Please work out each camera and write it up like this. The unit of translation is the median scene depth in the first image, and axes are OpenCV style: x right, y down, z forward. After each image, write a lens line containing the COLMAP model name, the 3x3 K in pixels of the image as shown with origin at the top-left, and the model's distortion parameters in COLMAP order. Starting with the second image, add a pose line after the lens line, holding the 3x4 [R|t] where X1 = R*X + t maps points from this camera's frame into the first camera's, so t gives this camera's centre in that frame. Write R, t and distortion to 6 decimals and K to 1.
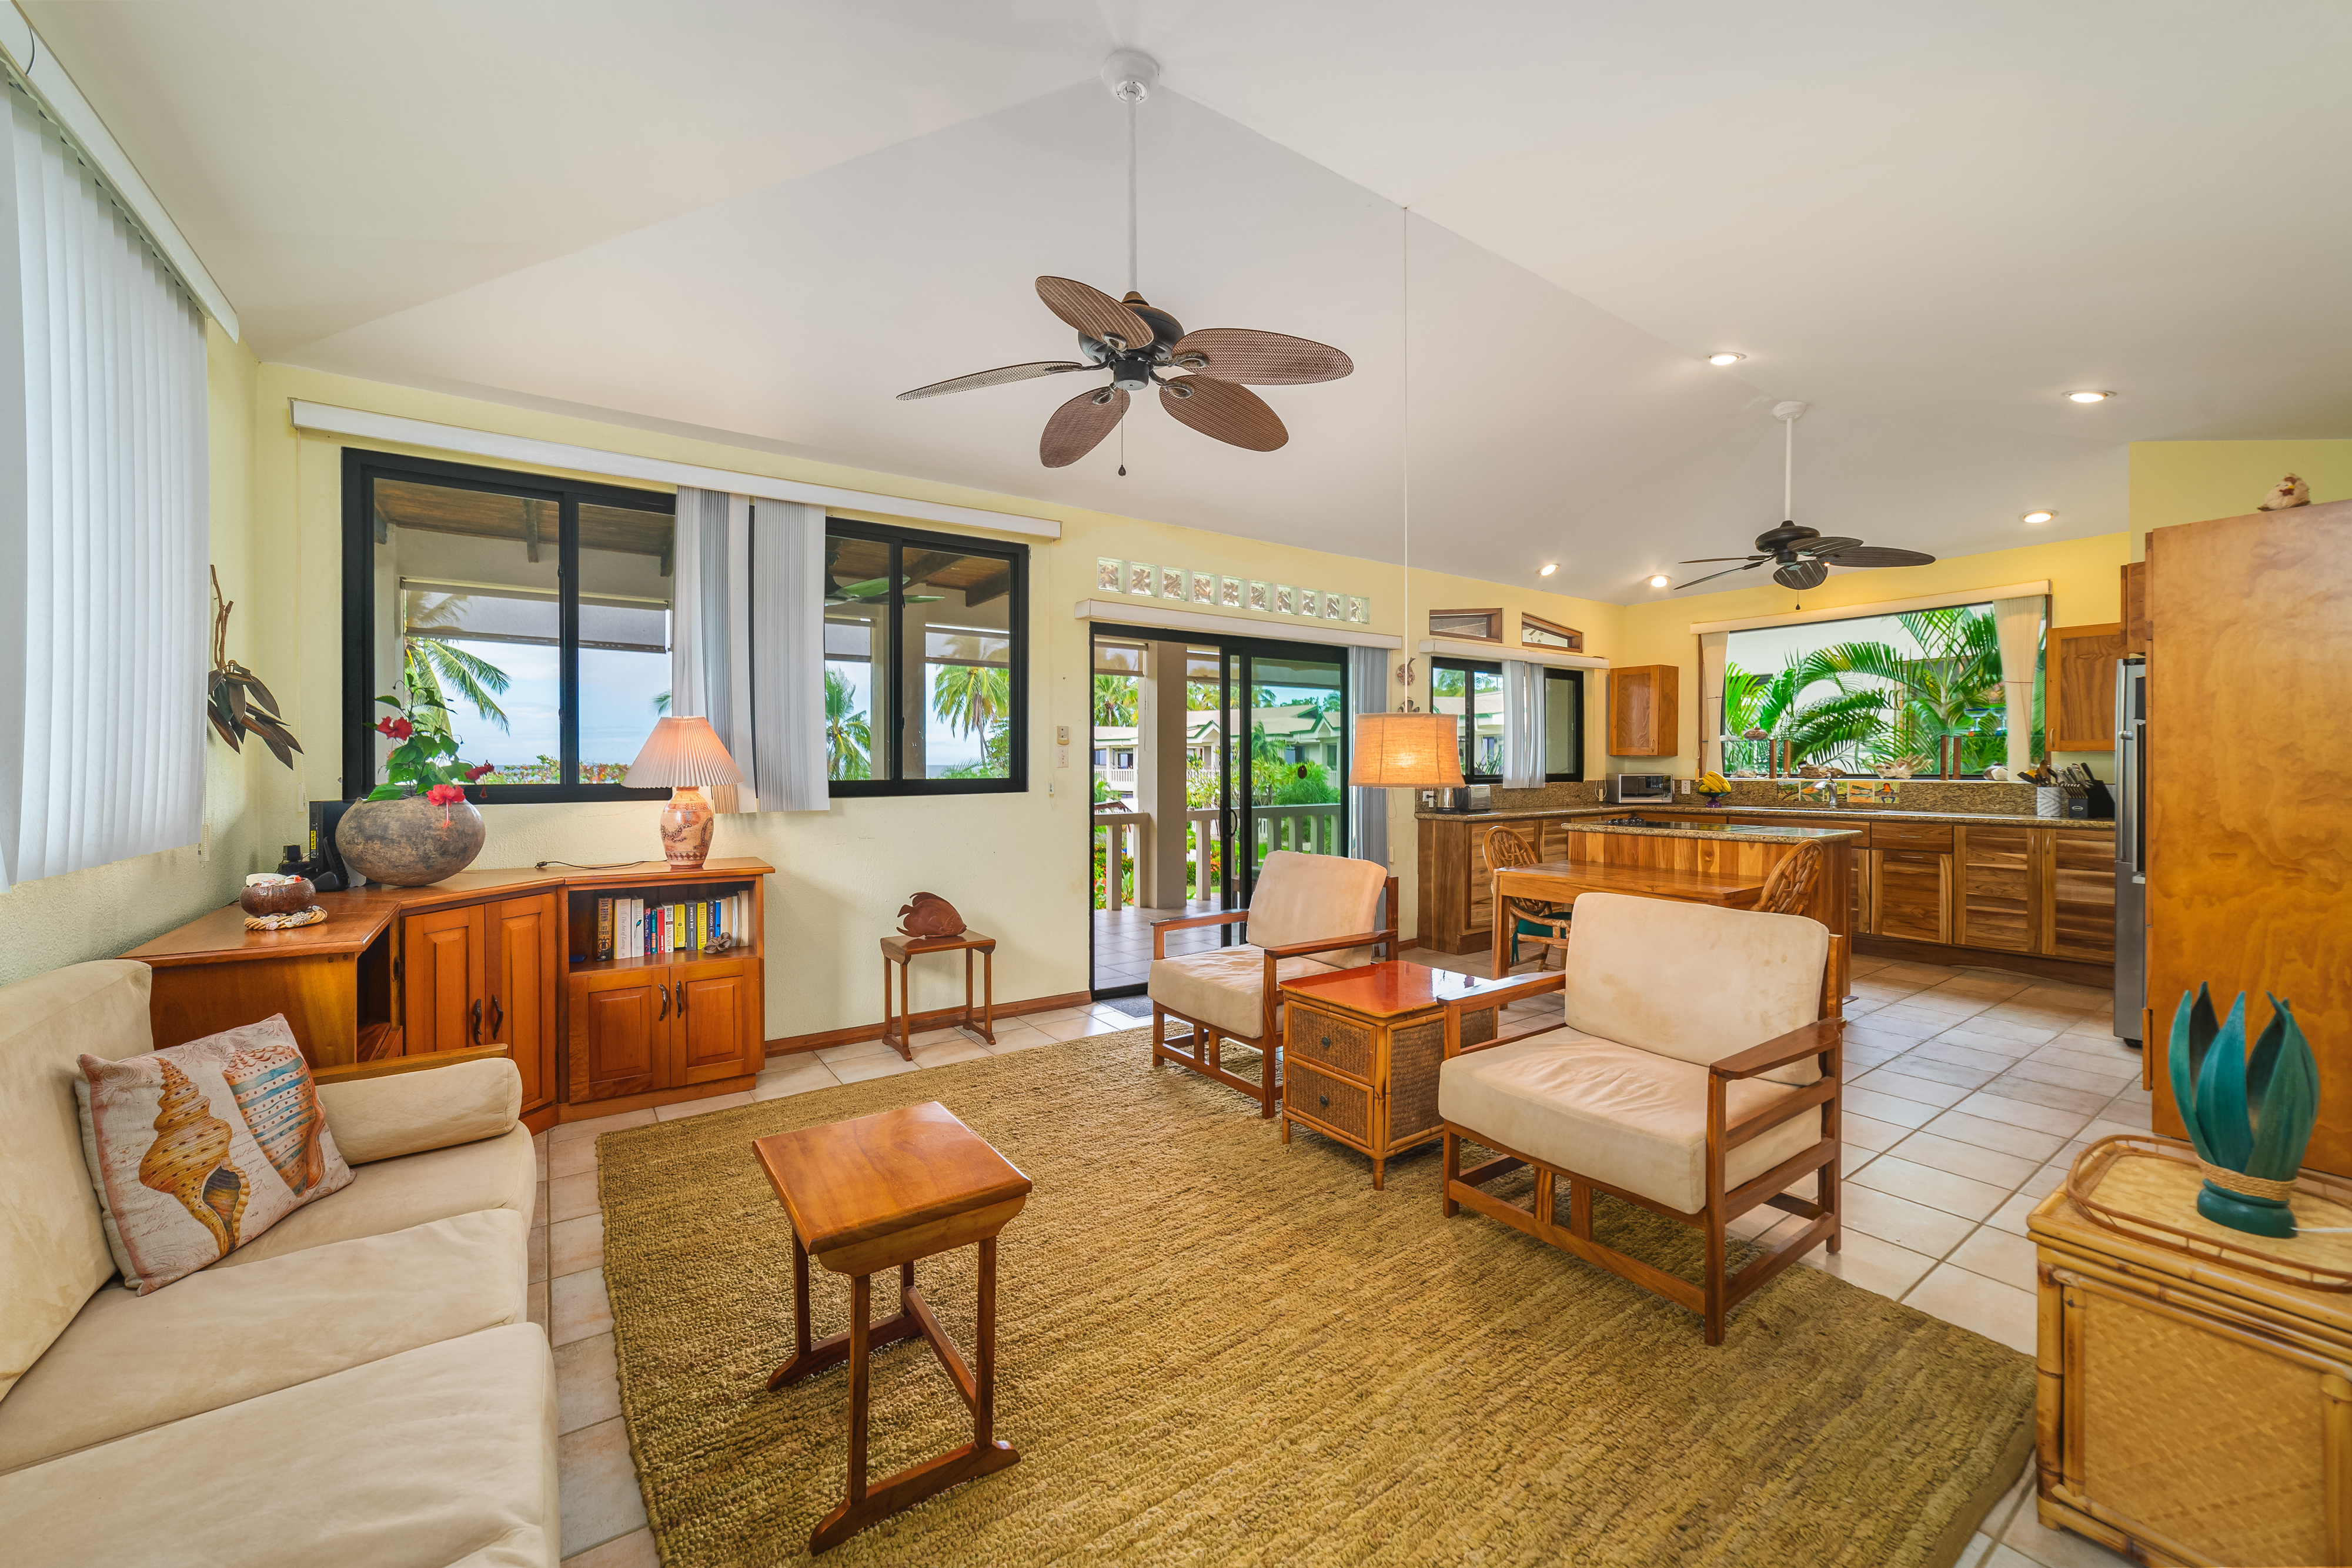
lens RADIAL K [[909.1, 0, 1180.5], [0, 909.1, 777.0], [0, 0, 1]] dist [-0.003938, 0.000567]
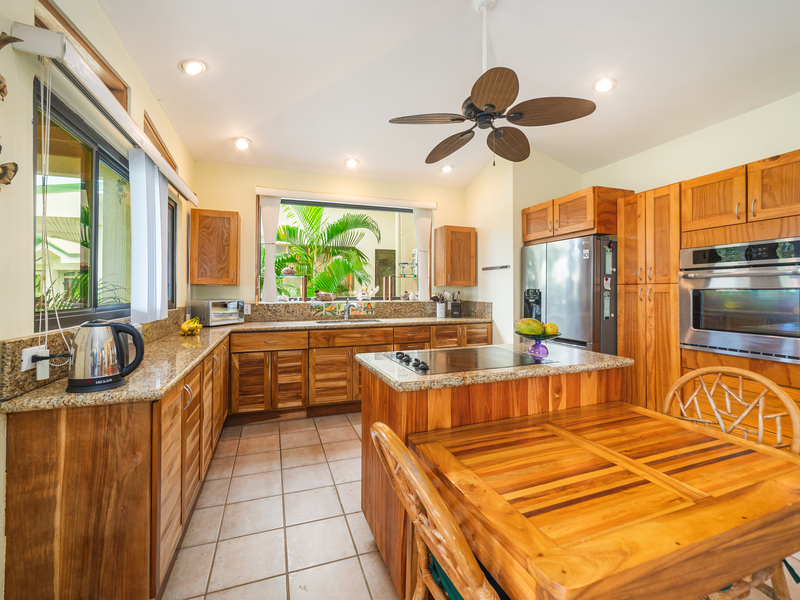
lens RADIAL K [[348.5, 0, 398.4], [0, 348.5, 288.5], [0, 0, 1]] dist [-0.013997, -0.000085]
pose [[0.263175, 0.011342, 0.964682, 0.164338], [0.012753, 0.999803, -0.015233, -0.011411], [-0.964664, 0.016311, 0.262978, 0.856084]]
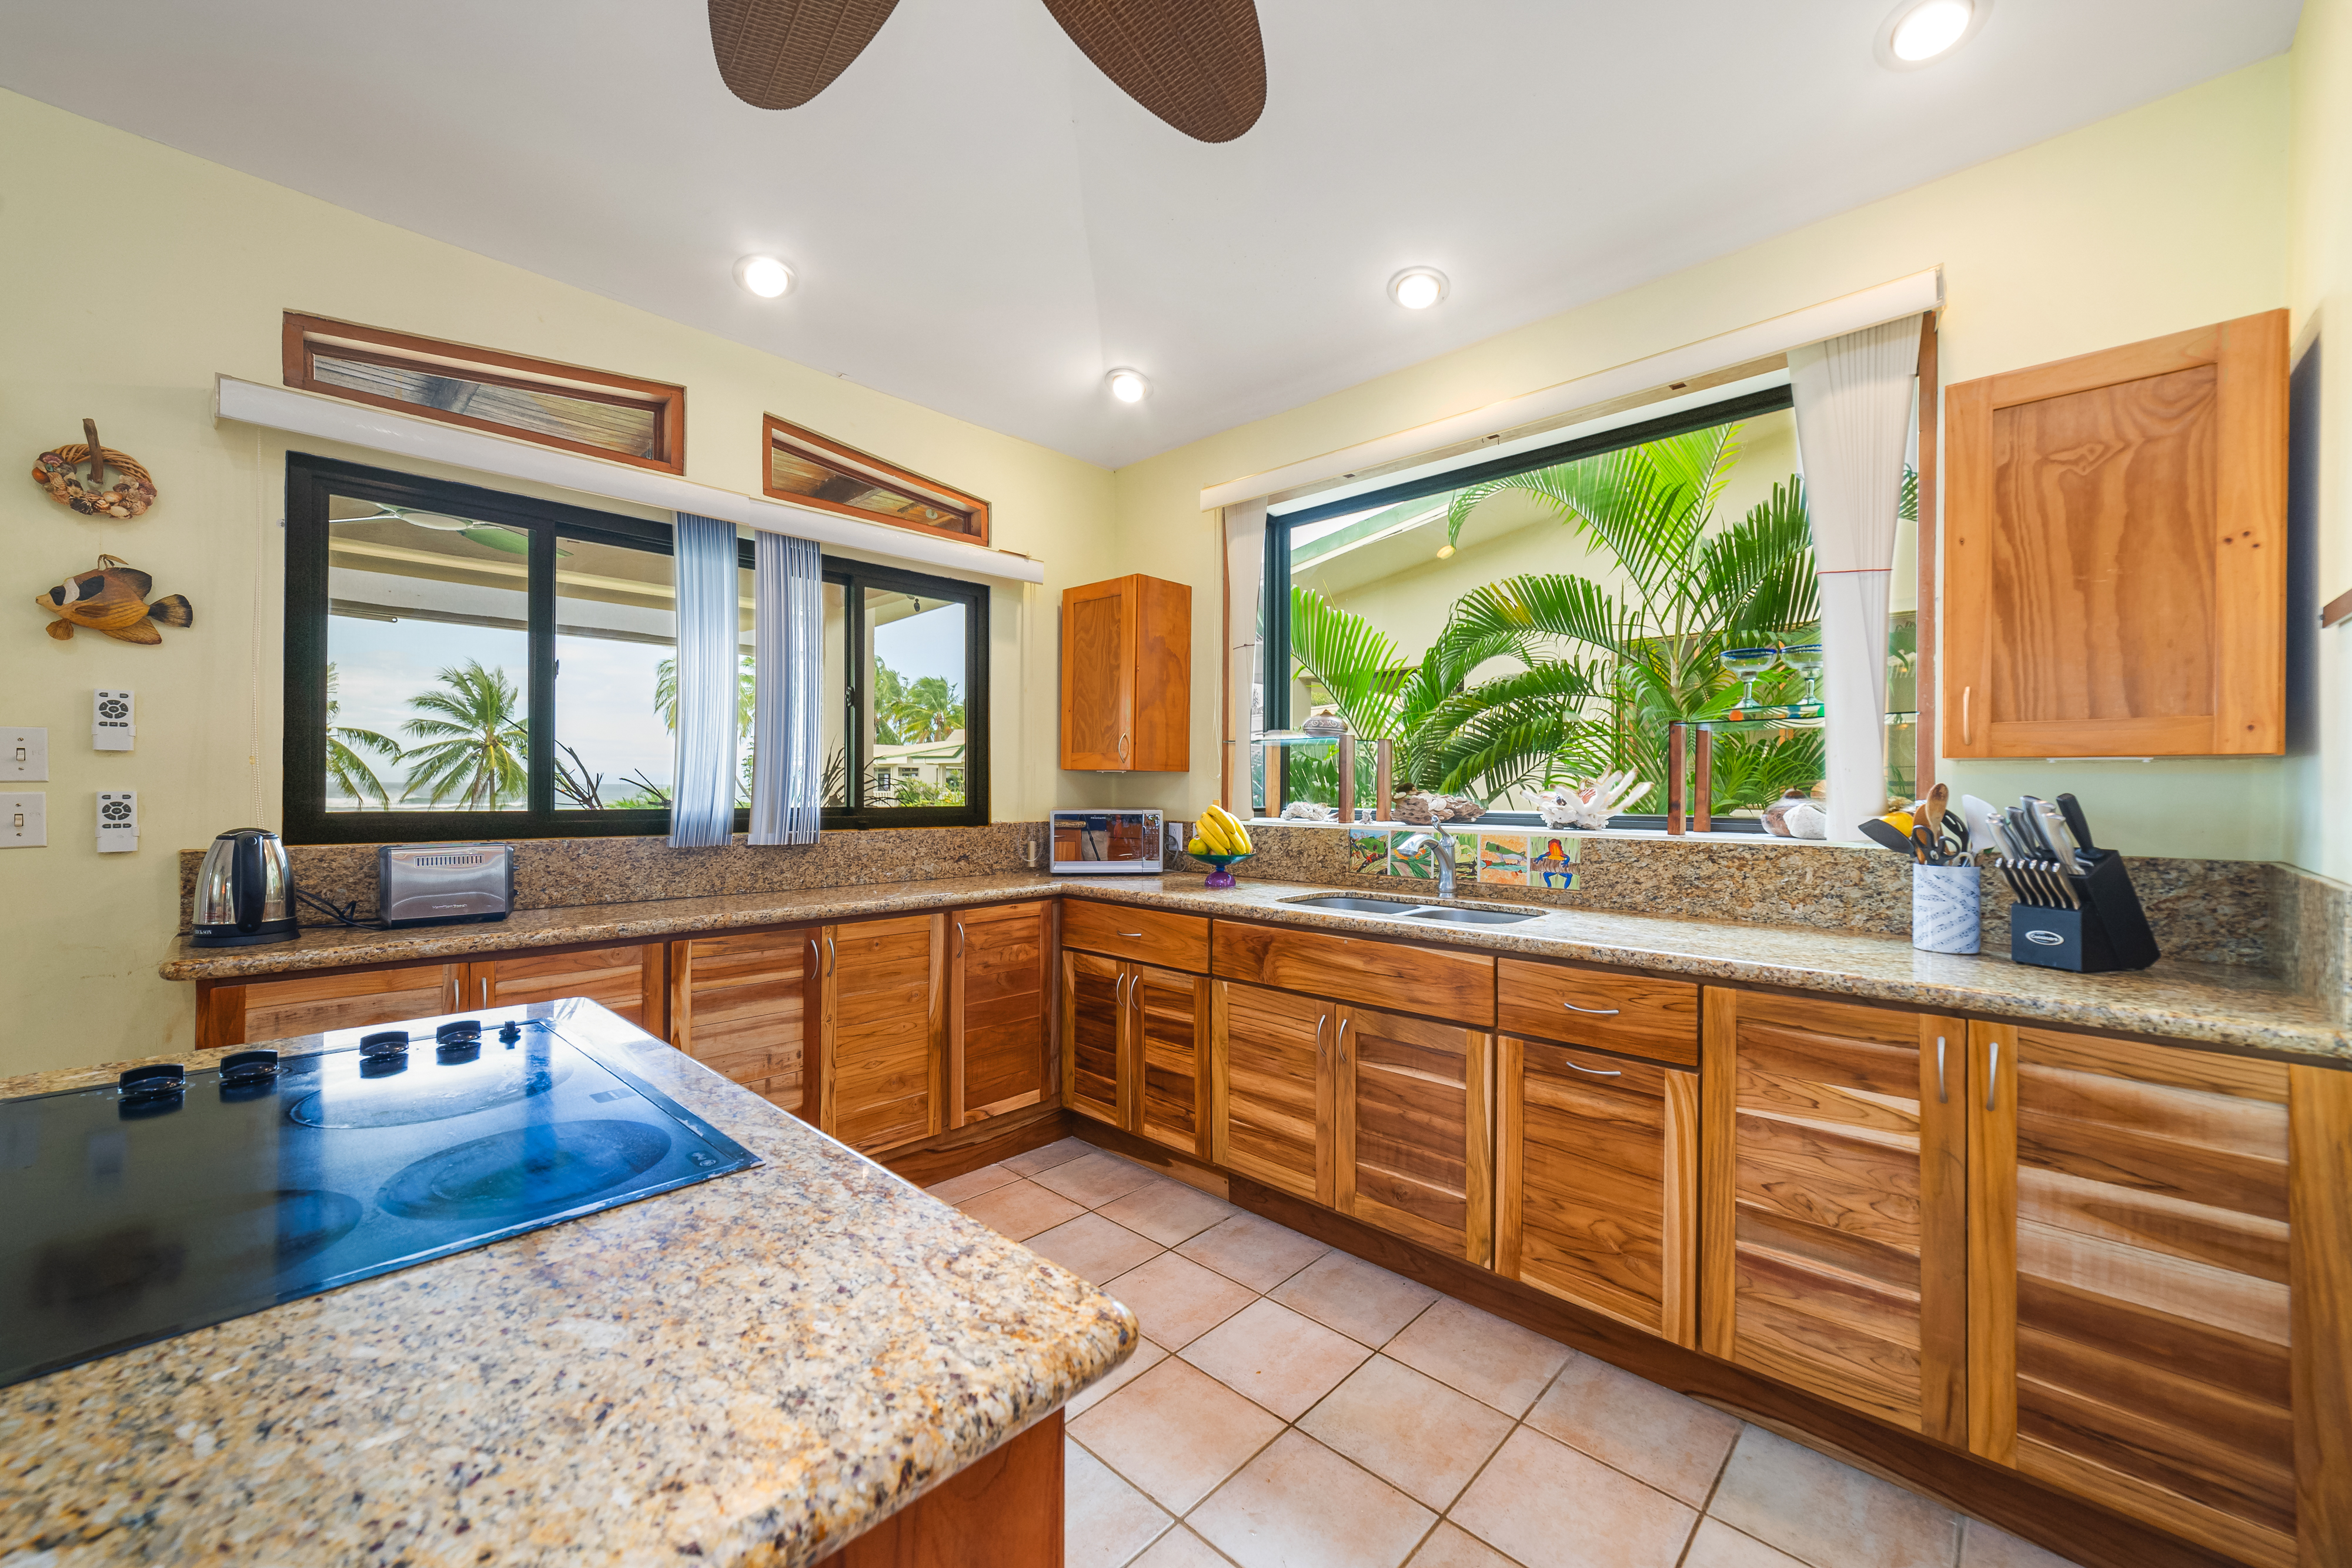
lens RADIAL K [[909.1, 0, 1177.8], [0, 909.1, 783.7], [0, 0, 1]] dist [-0.003938, 0.000567]
pose [[0.980779, 0.009373, 0.194896, 0.590670], [-0.006080, 0.999829, -0.017485, -0.011416], [-0.195027, 0.015964, 0.980668, 0.699648]]
